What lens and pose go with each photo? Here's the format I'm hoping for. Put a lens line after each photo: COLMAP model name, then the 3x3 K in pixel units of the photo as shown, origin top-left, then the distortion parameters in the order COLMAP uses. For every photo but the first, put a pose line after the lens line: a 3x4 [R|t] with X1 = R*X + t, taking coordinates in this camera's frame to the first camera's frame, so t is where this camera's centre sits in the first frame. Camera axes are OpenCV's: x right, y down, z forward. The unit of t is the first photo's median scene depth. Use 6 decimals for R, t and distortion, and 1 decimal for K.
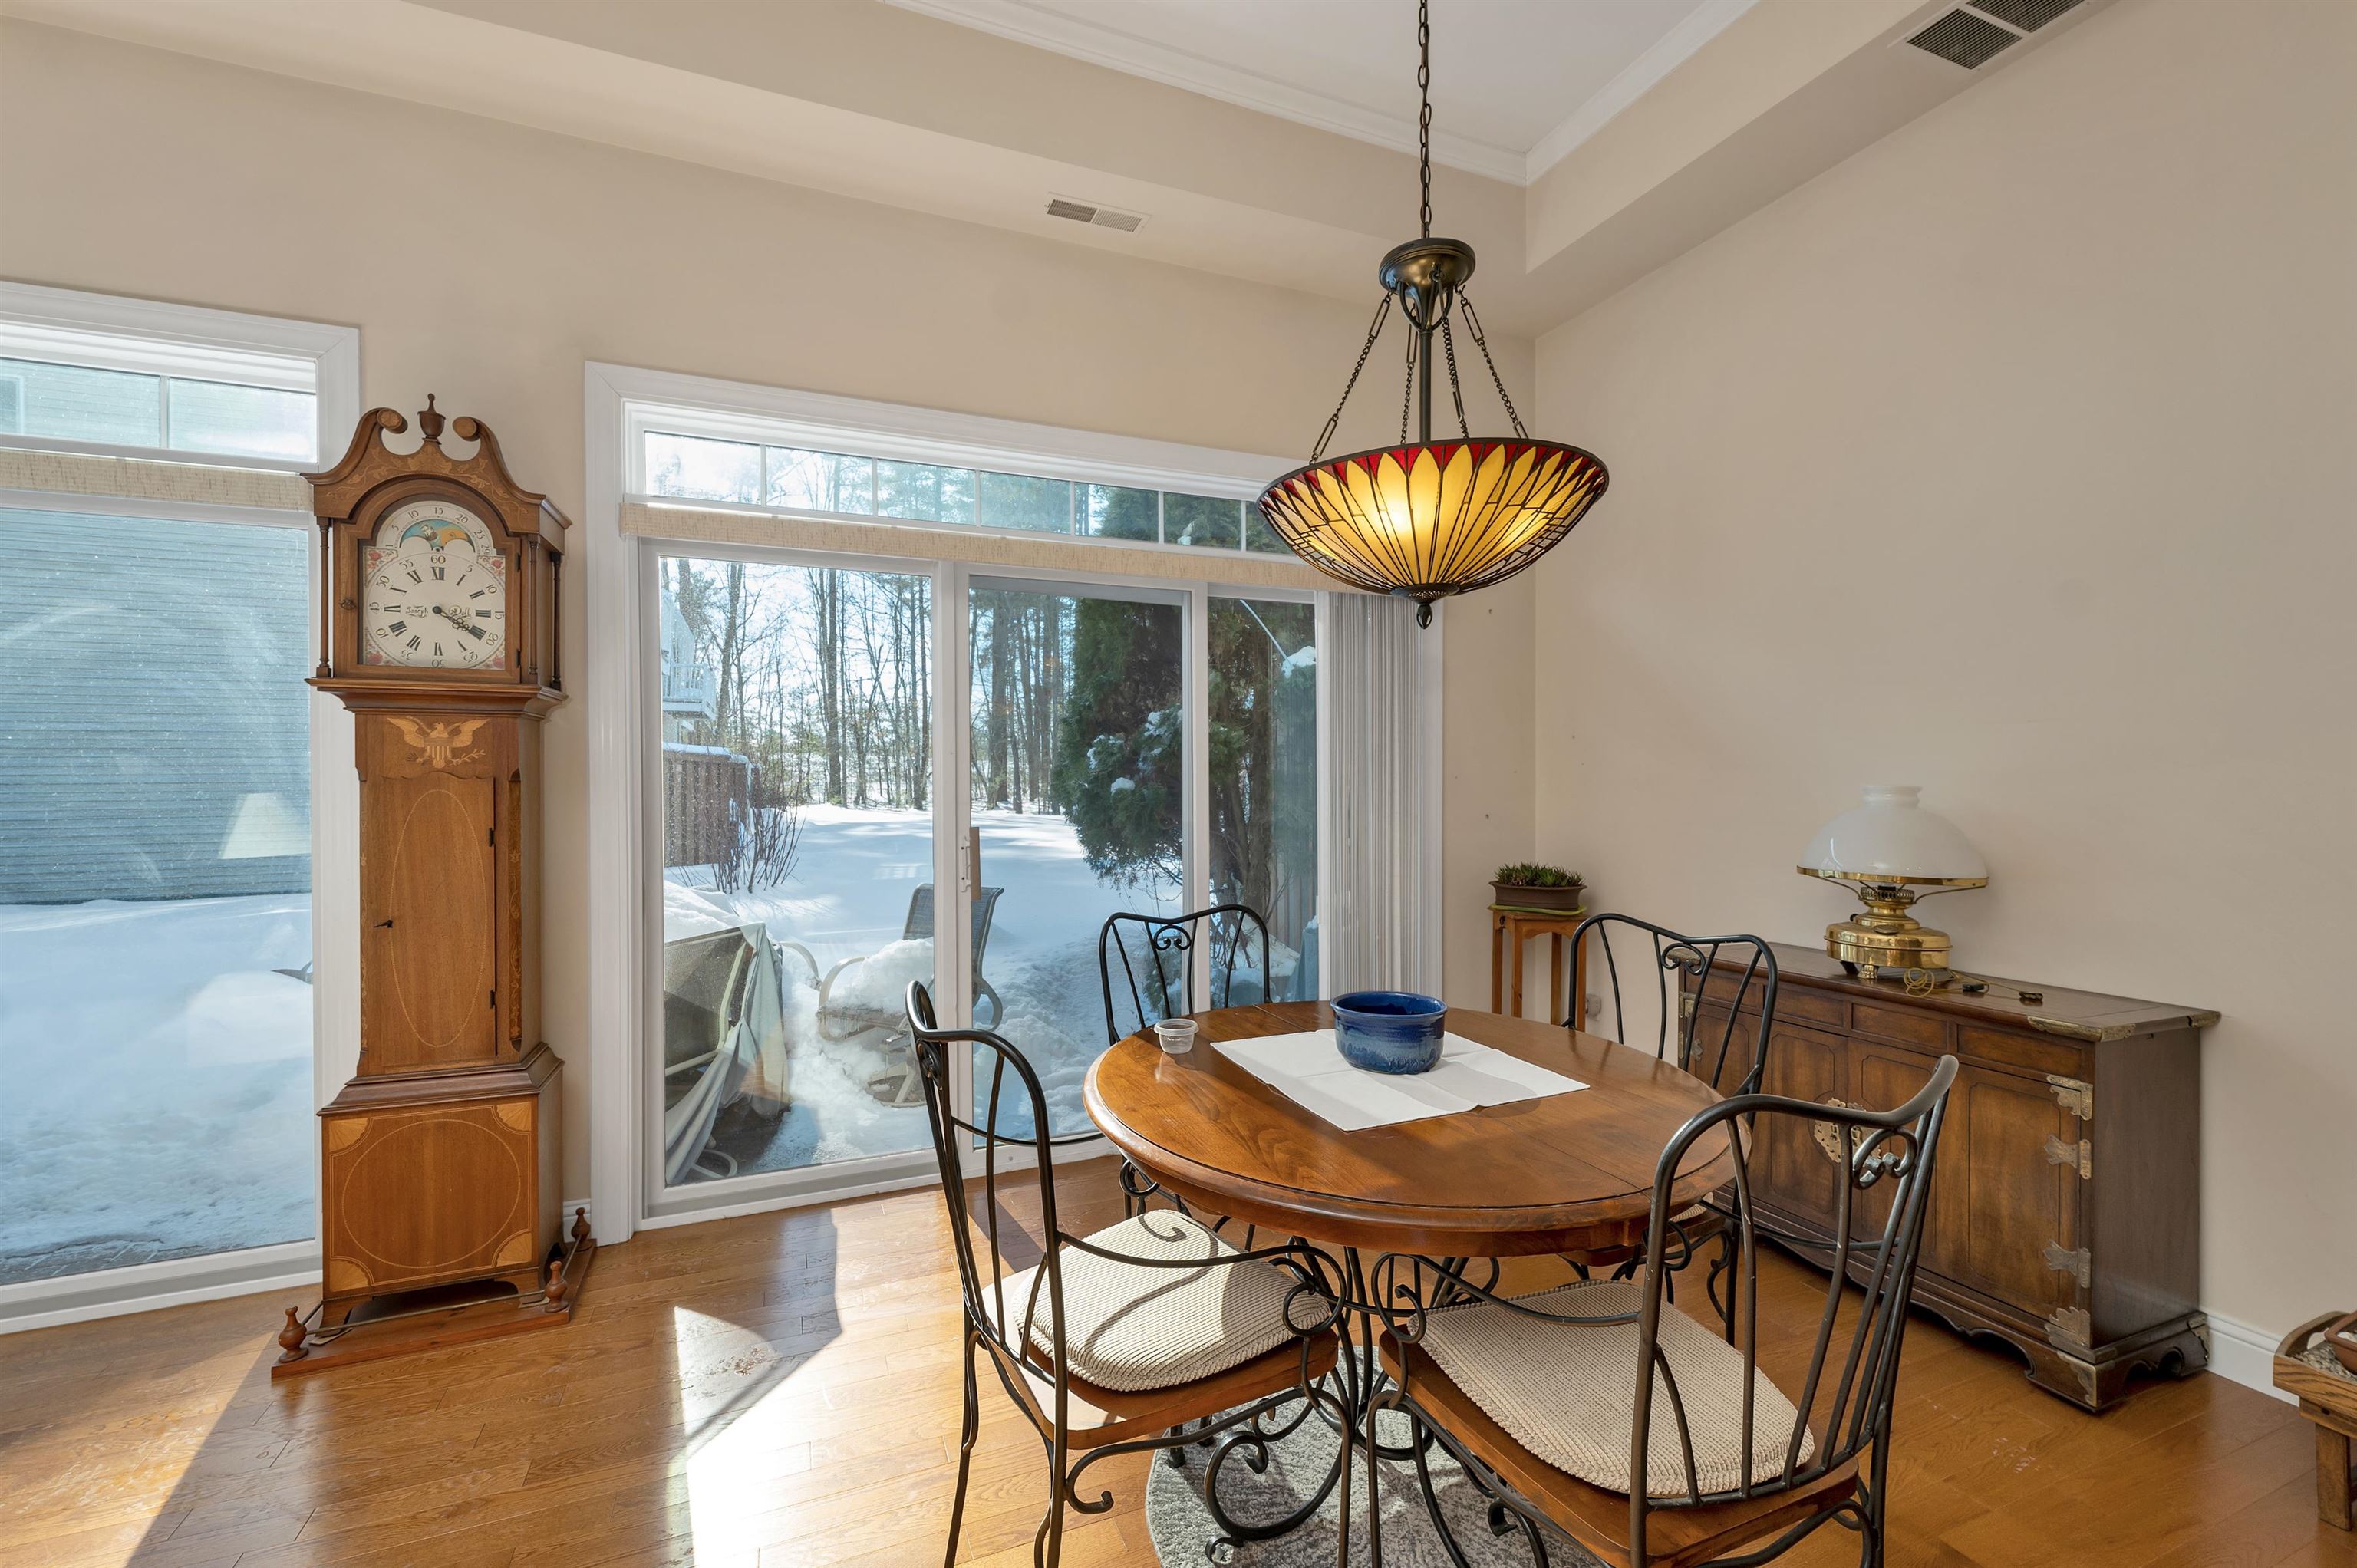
lens RADIAL K [[959.2, 0, 1178.5], [0, 959.2, 784.0], [0, 0, 1]] dist [0.000899, 0.000055]
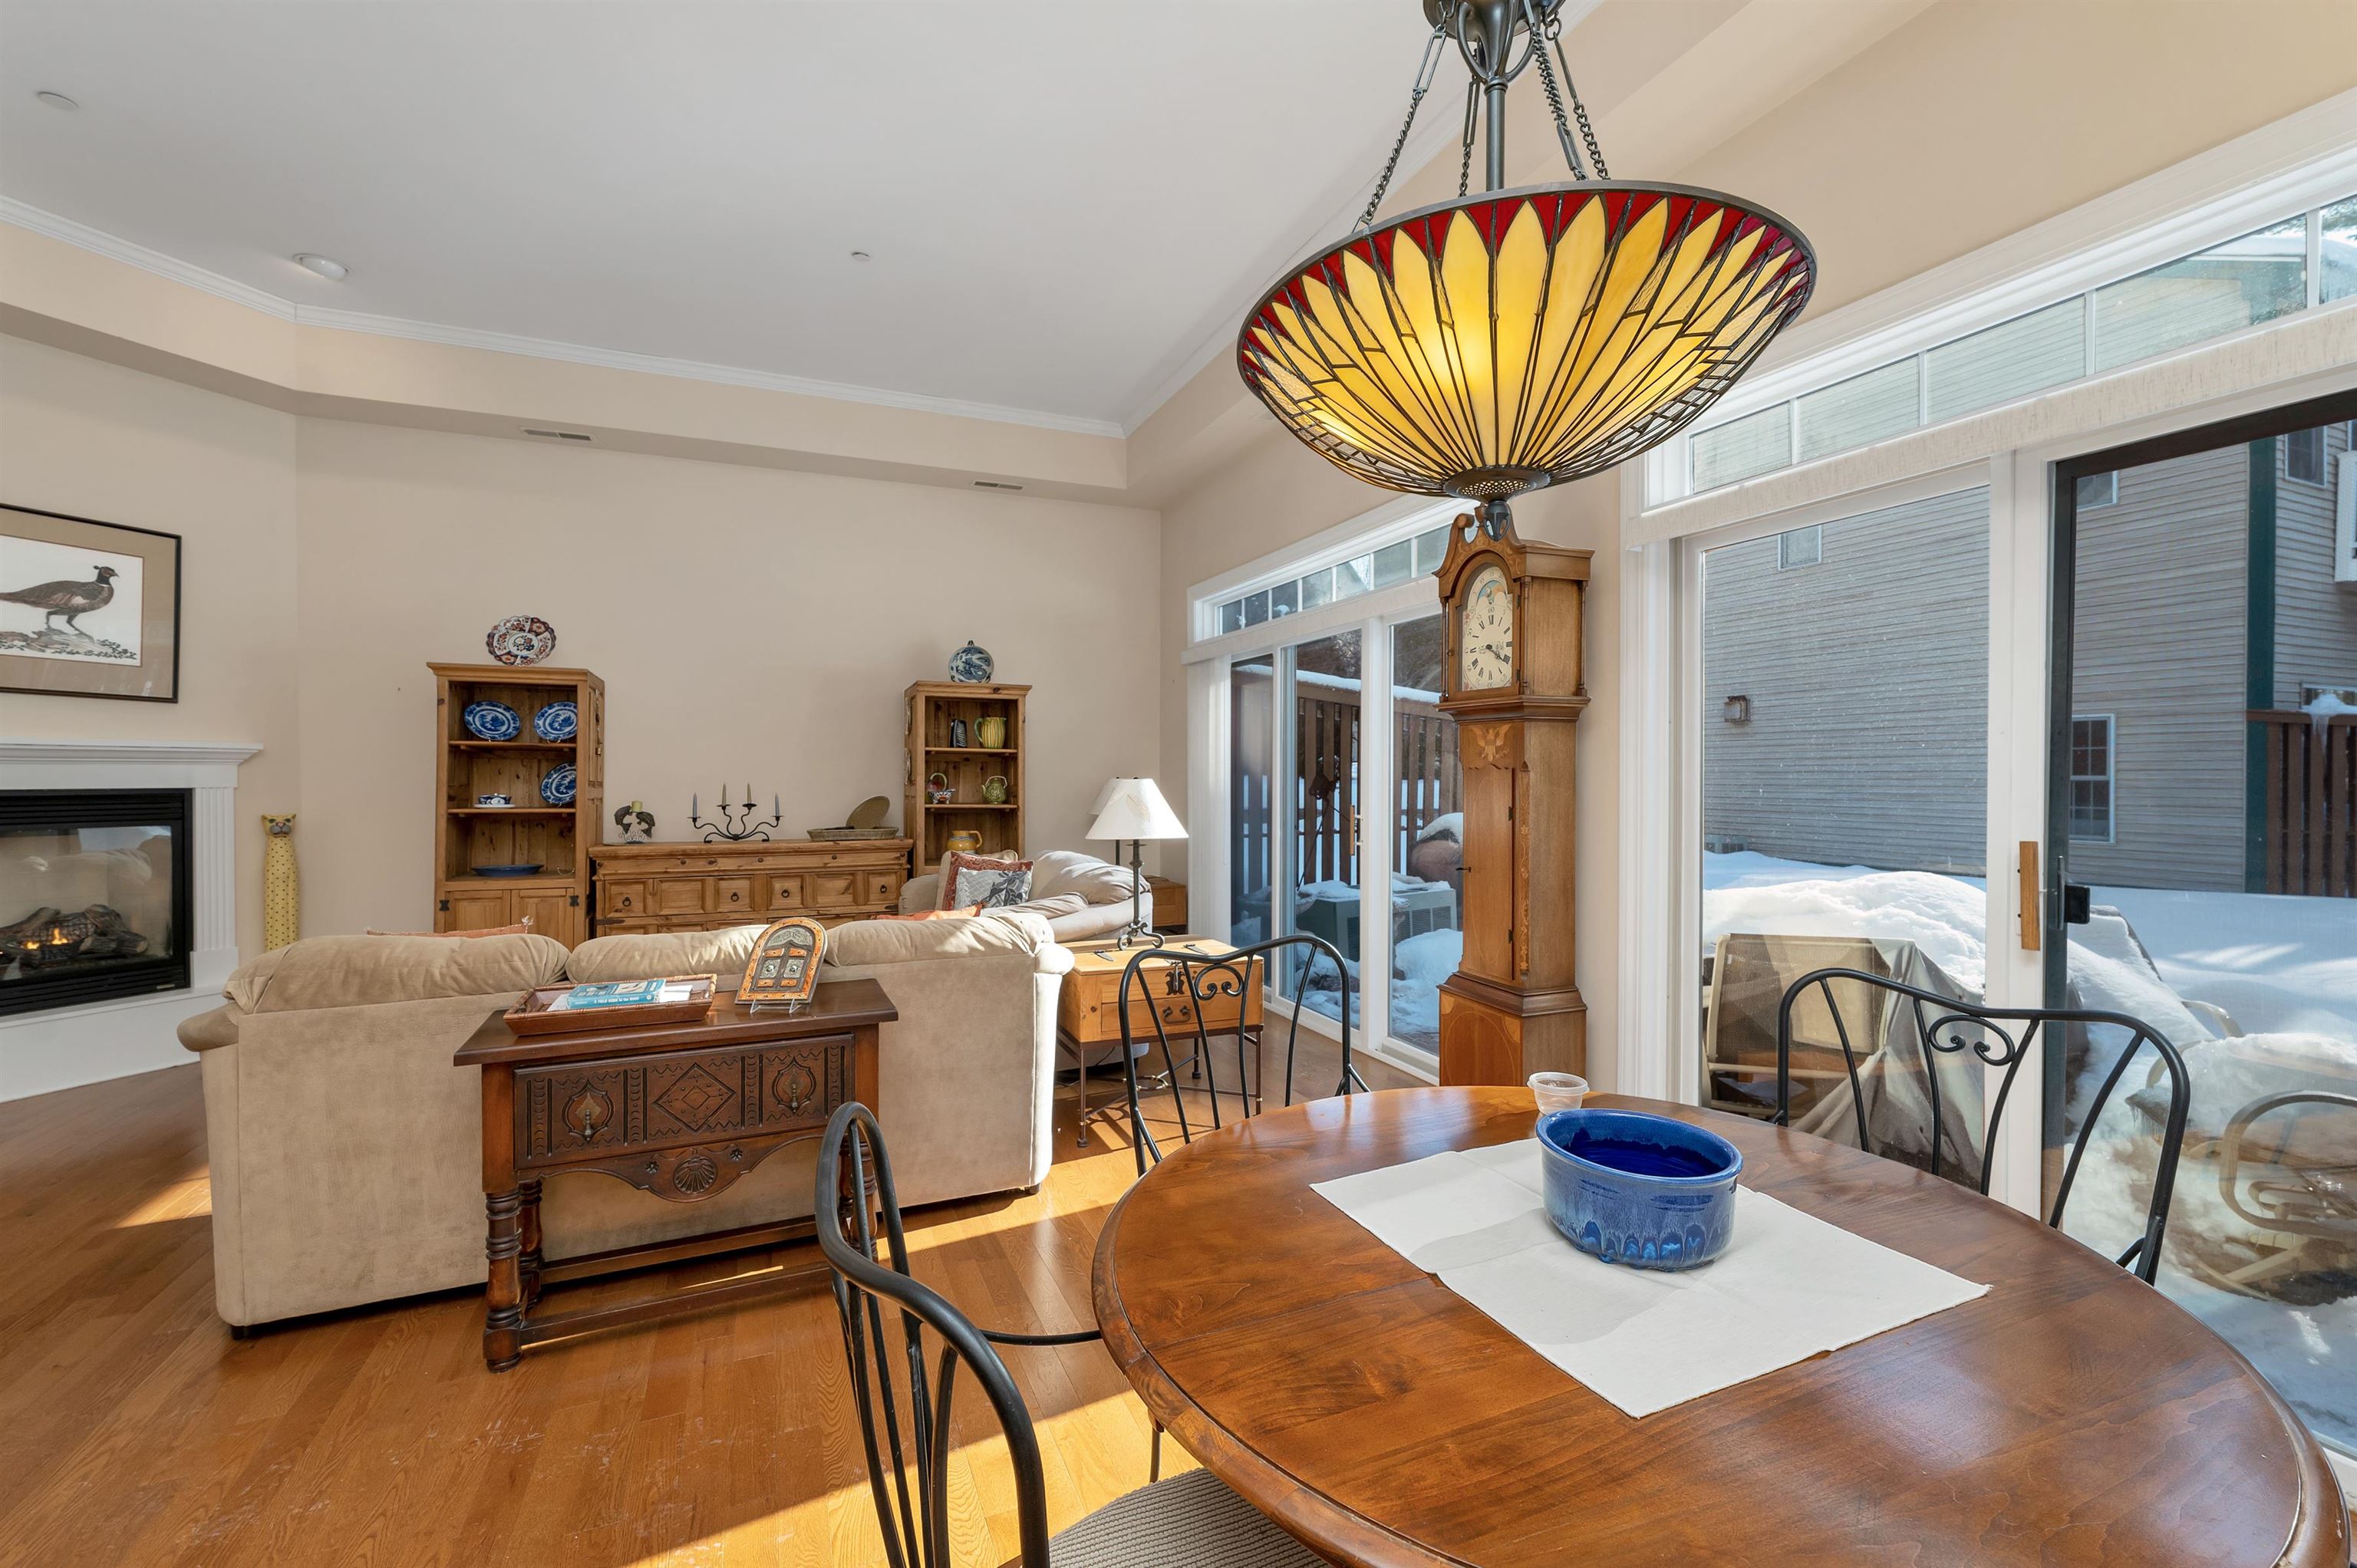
lens RADIAL K [[981.6, 0, 1174.4], [0, 981.6, 778.8], [0, 0, 1]] dist [0.002250, 0.000091]
pose [[0.009859, 0.009725, -0.999904, 0.628619], [-0.004025, 0.999945, 0.009686, -0.003641], [0.999943, 0.003929, 0.009897, 0.528414]]
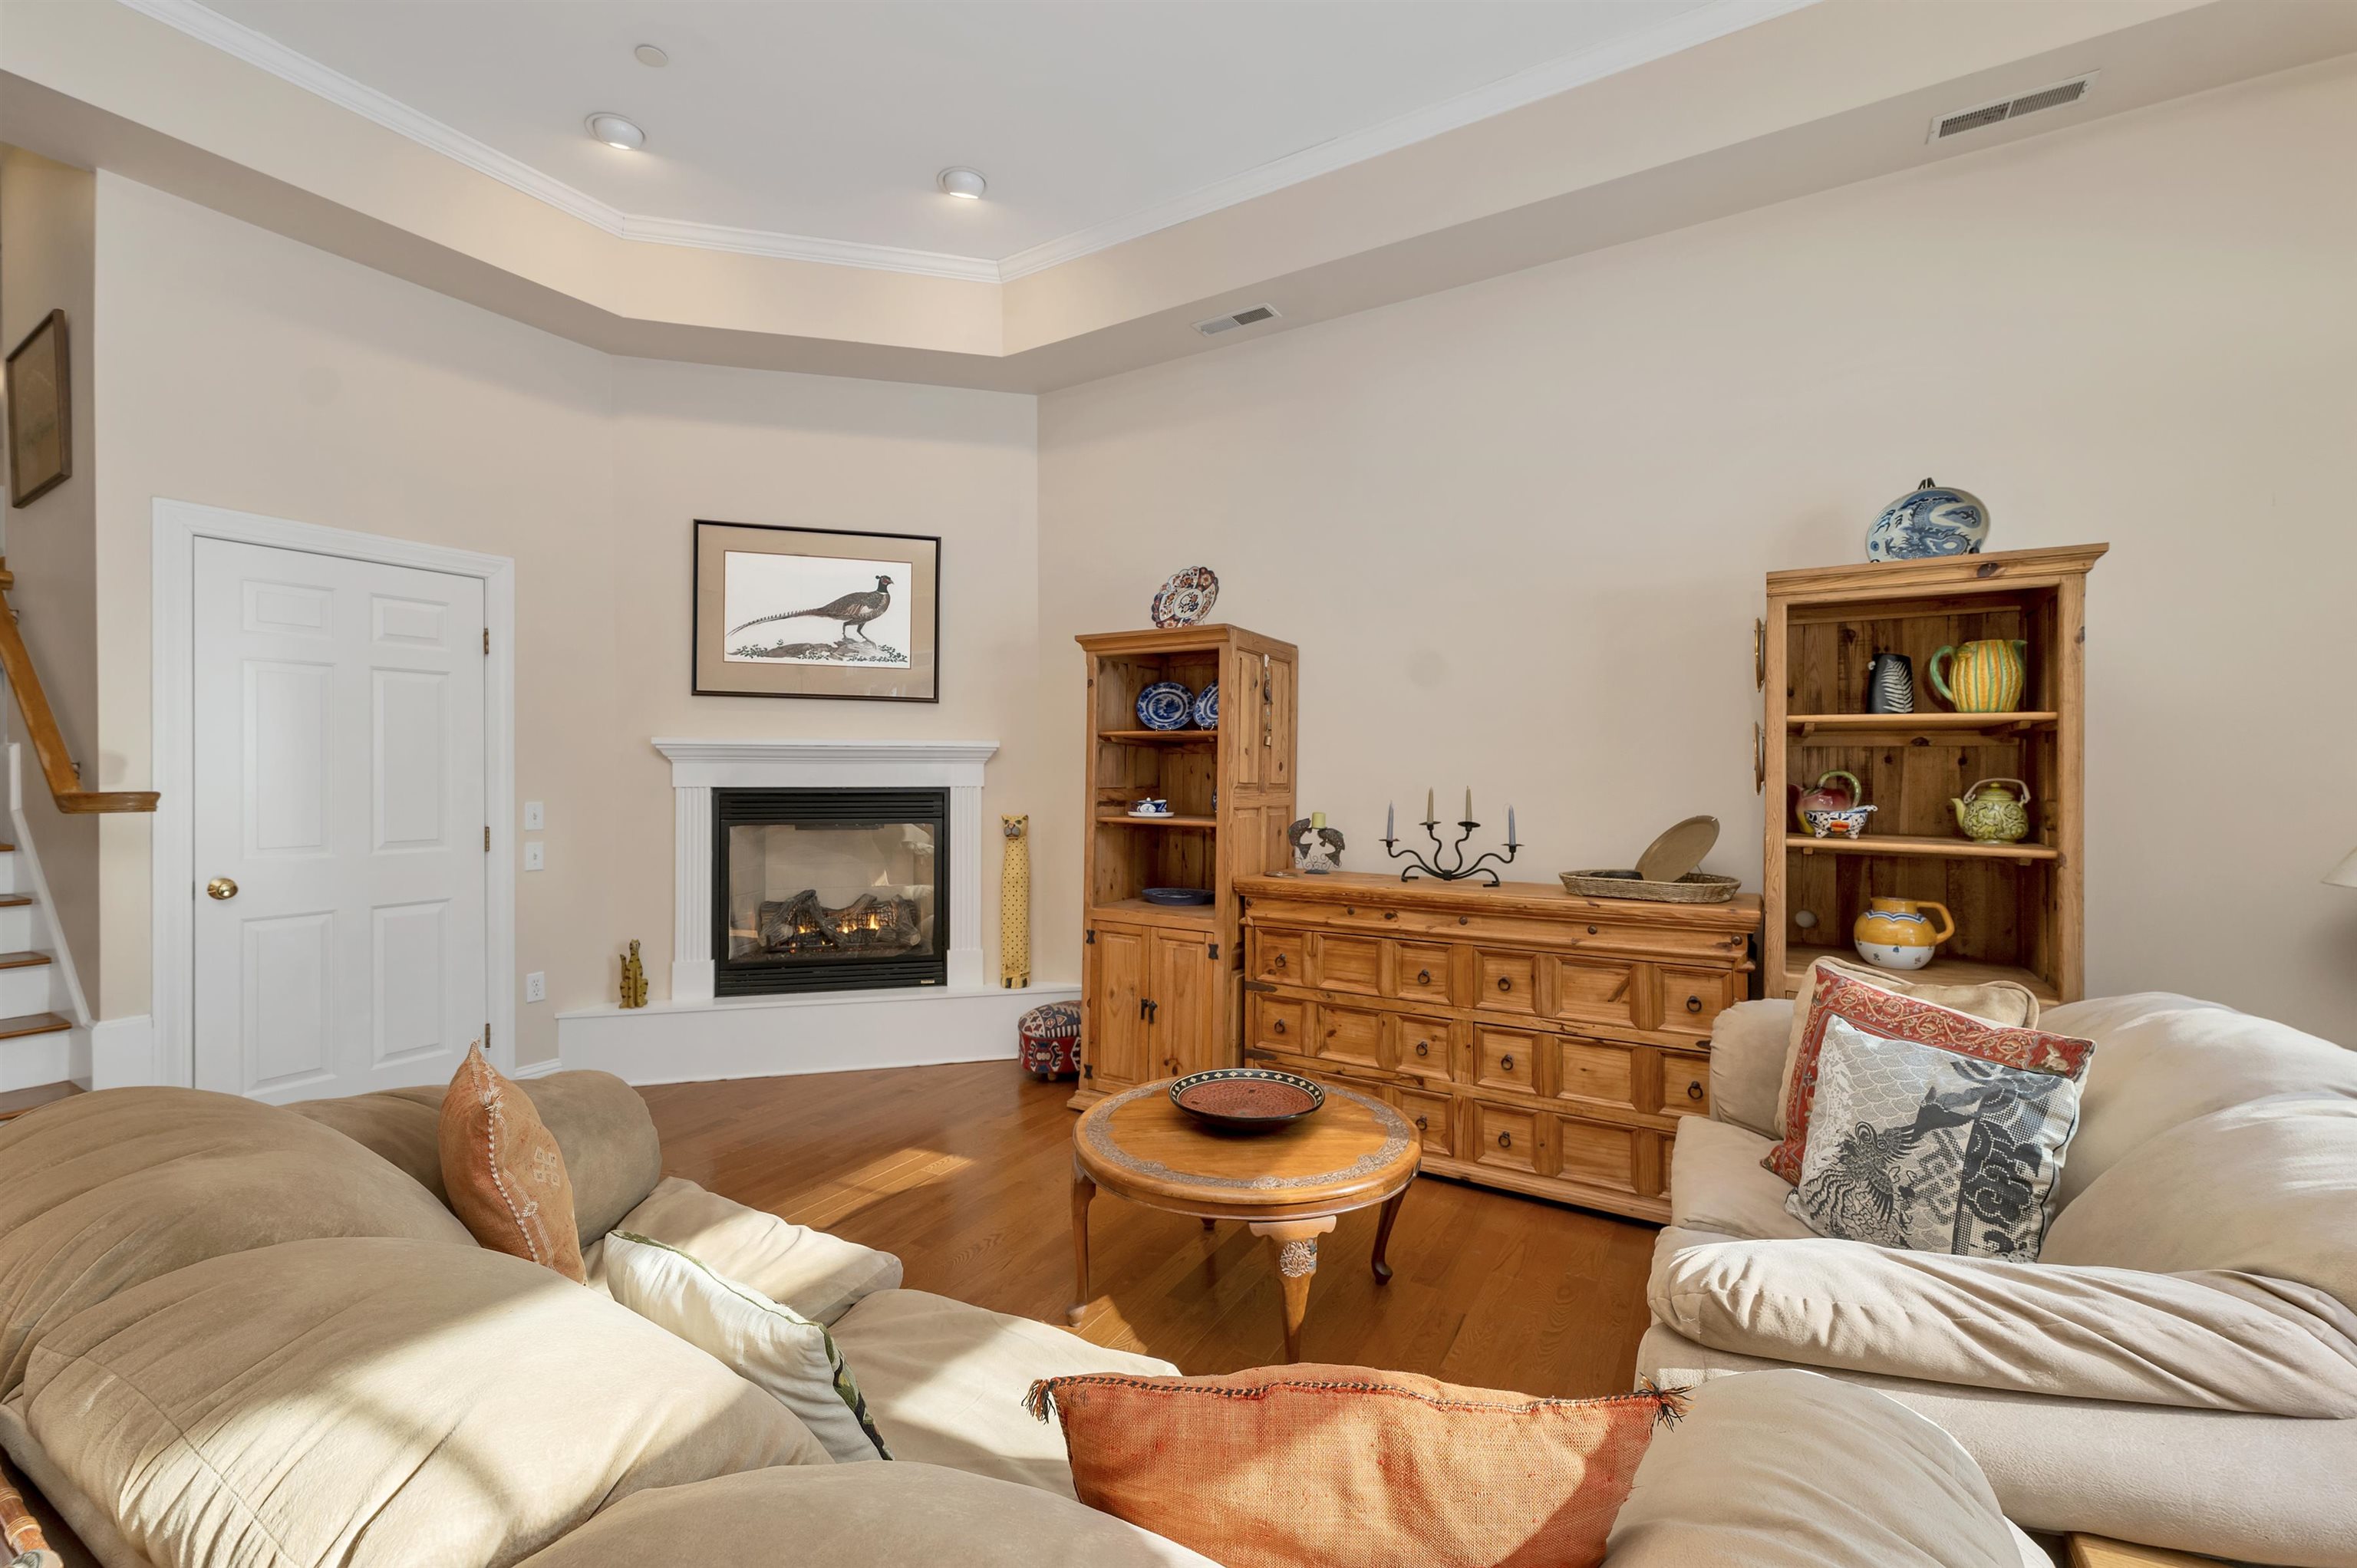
lens RADIAL K [[964.0, 0, 1176.3], [0, 964.0, 769.1], [0, 0, 1]] dist [0.009169, -0.000151]
pose [[-0.801306, 0.003341, -0.598245, -0.545925], [0.001683, 0.999993, 0.003330, 0.000386], [0.598252, 0.001661, -0.801306, 0.409286]]
